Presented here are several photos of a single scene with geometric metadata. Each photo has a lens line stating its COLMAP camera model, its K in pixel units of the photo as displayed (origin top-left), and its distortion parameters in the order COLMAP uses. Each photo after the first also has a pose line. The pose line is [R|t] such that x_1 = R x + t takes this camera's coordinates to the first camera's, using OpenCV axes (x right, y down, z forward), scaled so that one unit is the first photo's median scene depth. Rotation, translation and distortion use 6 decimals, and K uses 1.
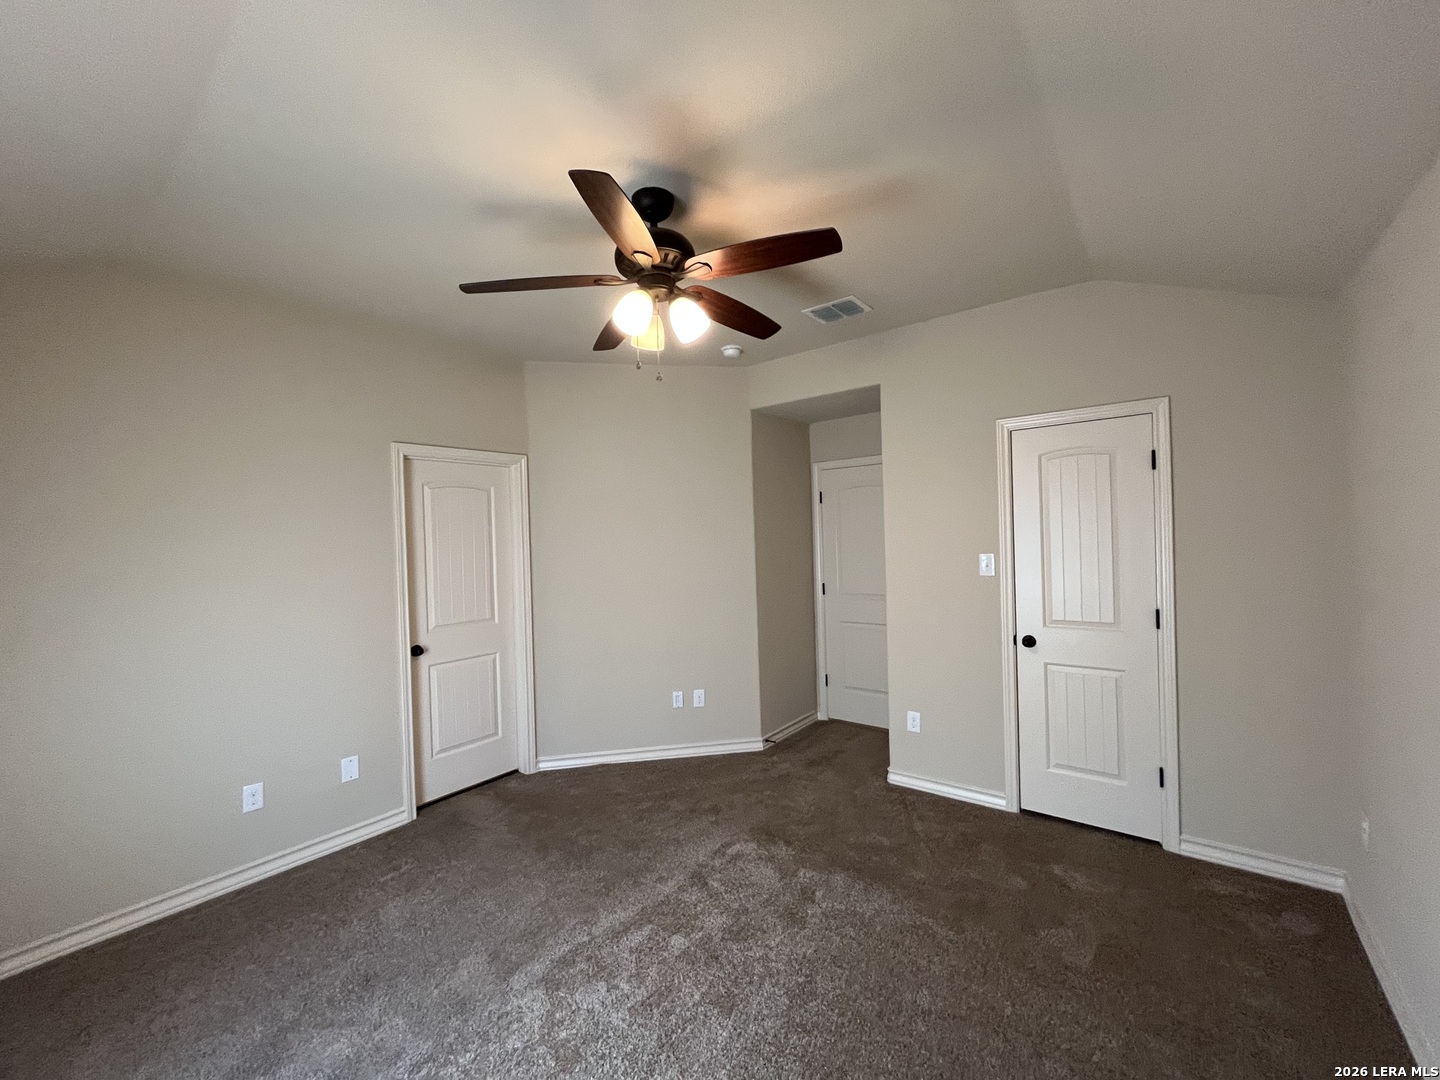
lens RADIAL K [[578.9, 0, 718.9], [0, 578.9, 542.9], [0, 0, 1]] dist [-0.001965, -0.000261]
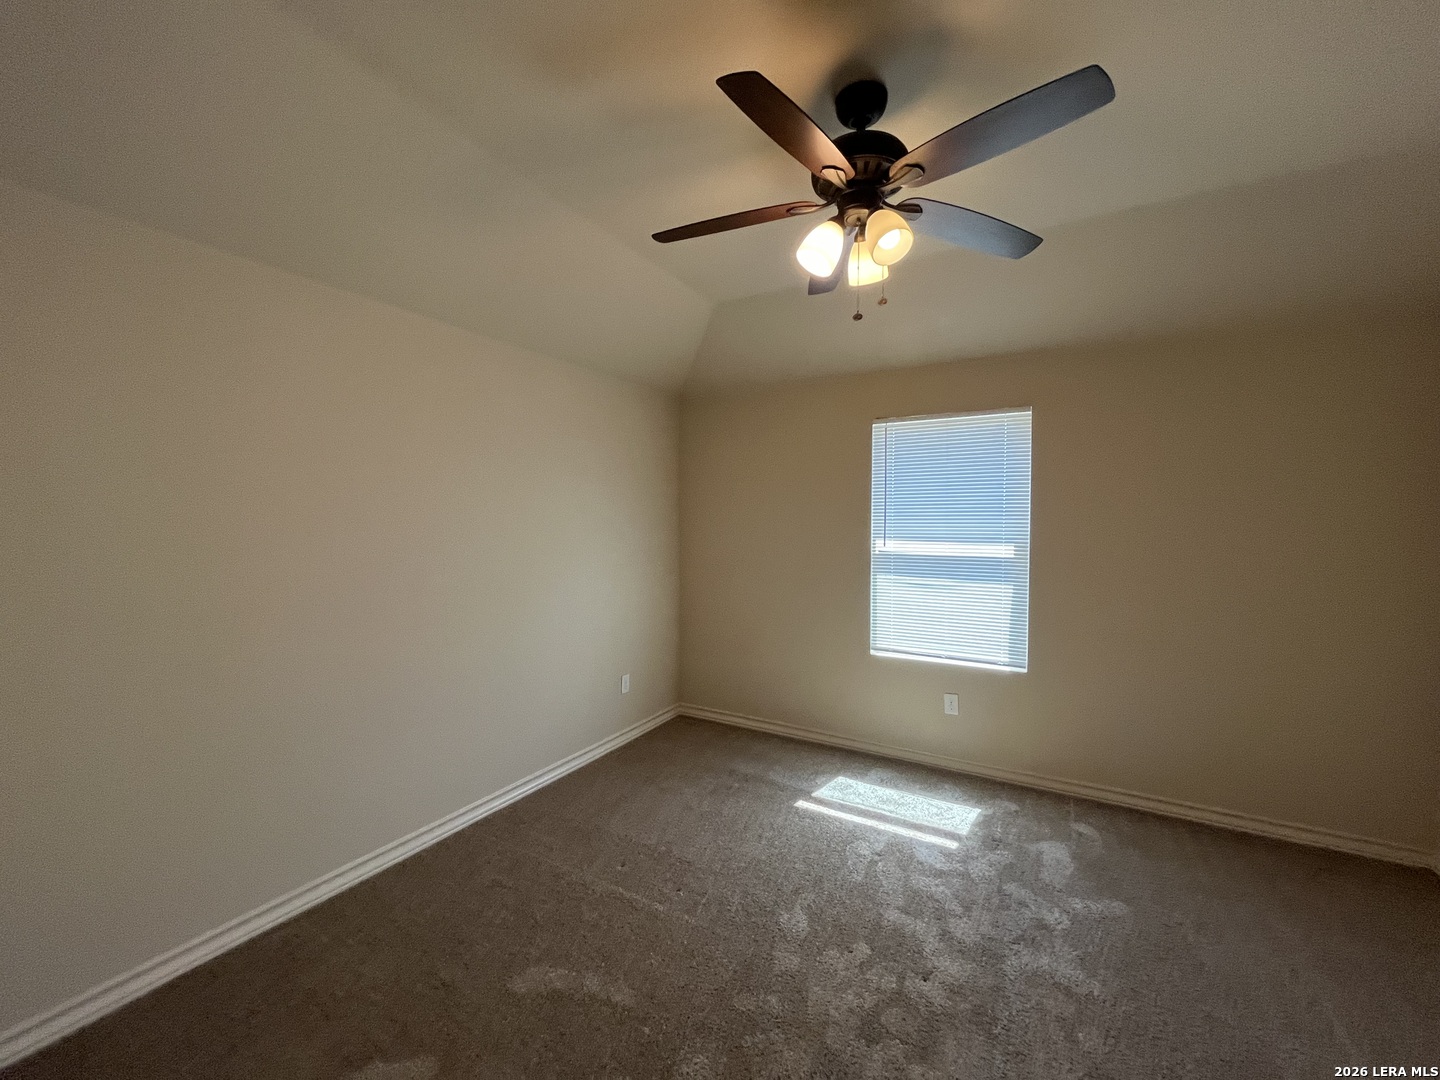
lens RADIAL K [[578.9, 0, 718.9], [0, 578.9, 542.9], [0, 0, 1]] dist [-0.001965, -0.000261]
pose [[-0.989628, 0.031296, -0.140201, 0.142412], [0.023785, 0.998207, 0.054926, -0.003210], [0.141668, 0.051021, -0.988598, 1.113596]]
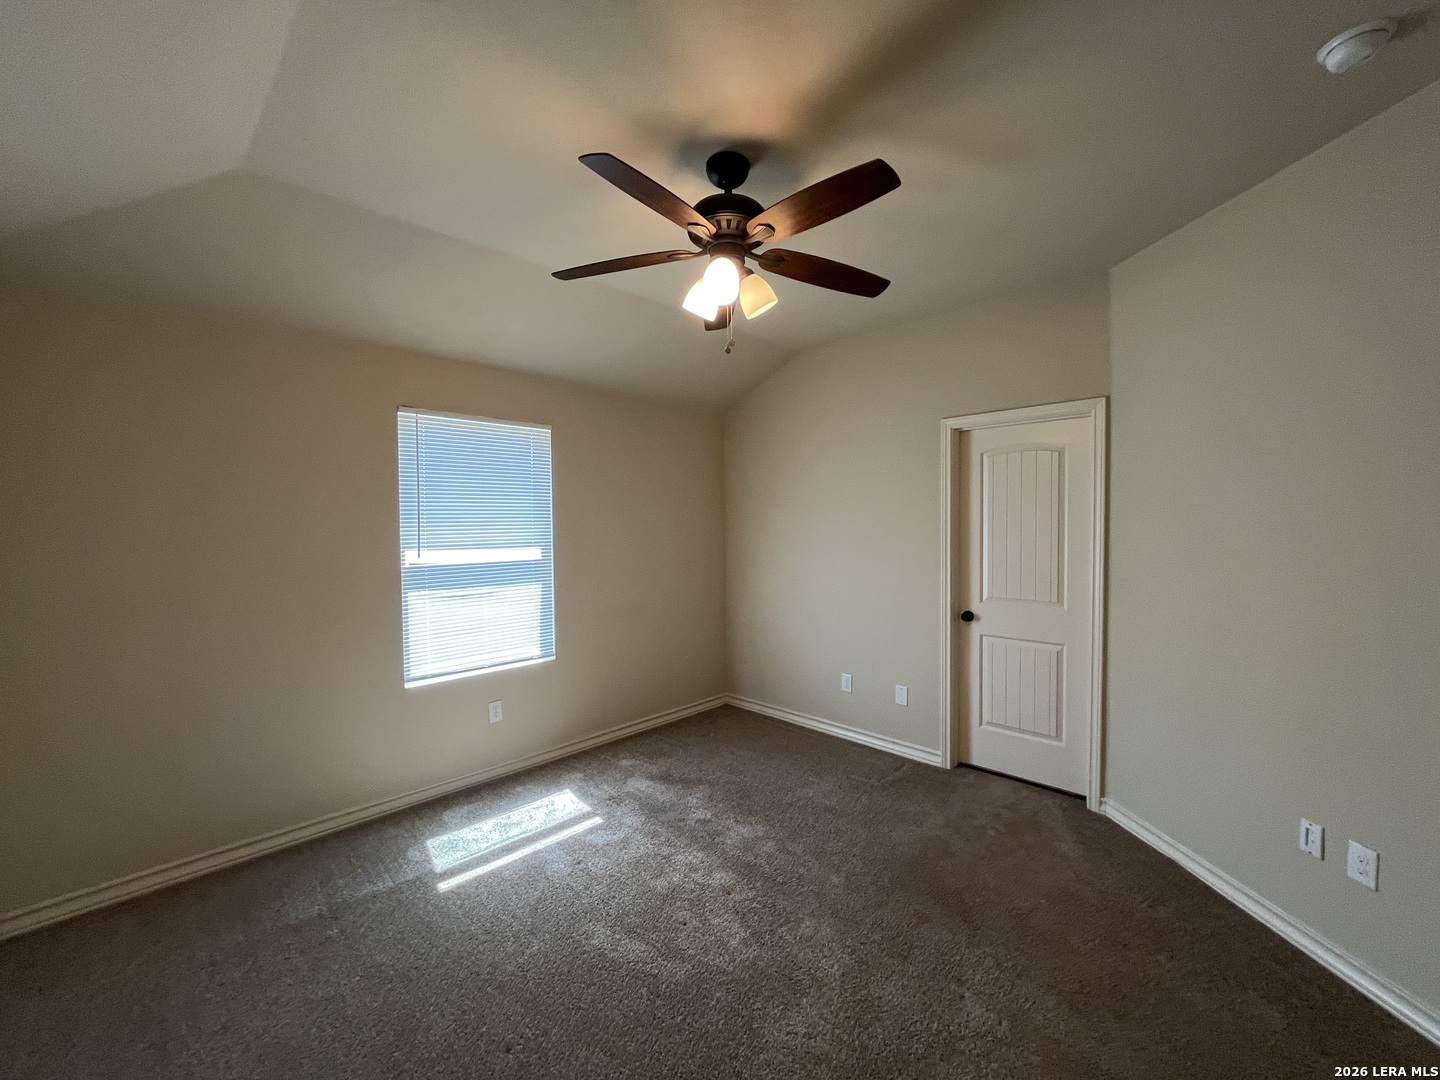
lens RADIAL K [[578.9, 0, 718.9], [0, 578.9, 542.9], [0, 0, 1]] dist [-0.001965, -0.000261]
pose [[-0.109526, 0.064707, -0.991876, 0.548148], [0.001067, 0.997886, 0.064981, -0.013304], [0.993983, 0.006059, -0.109363, 0.669295]]
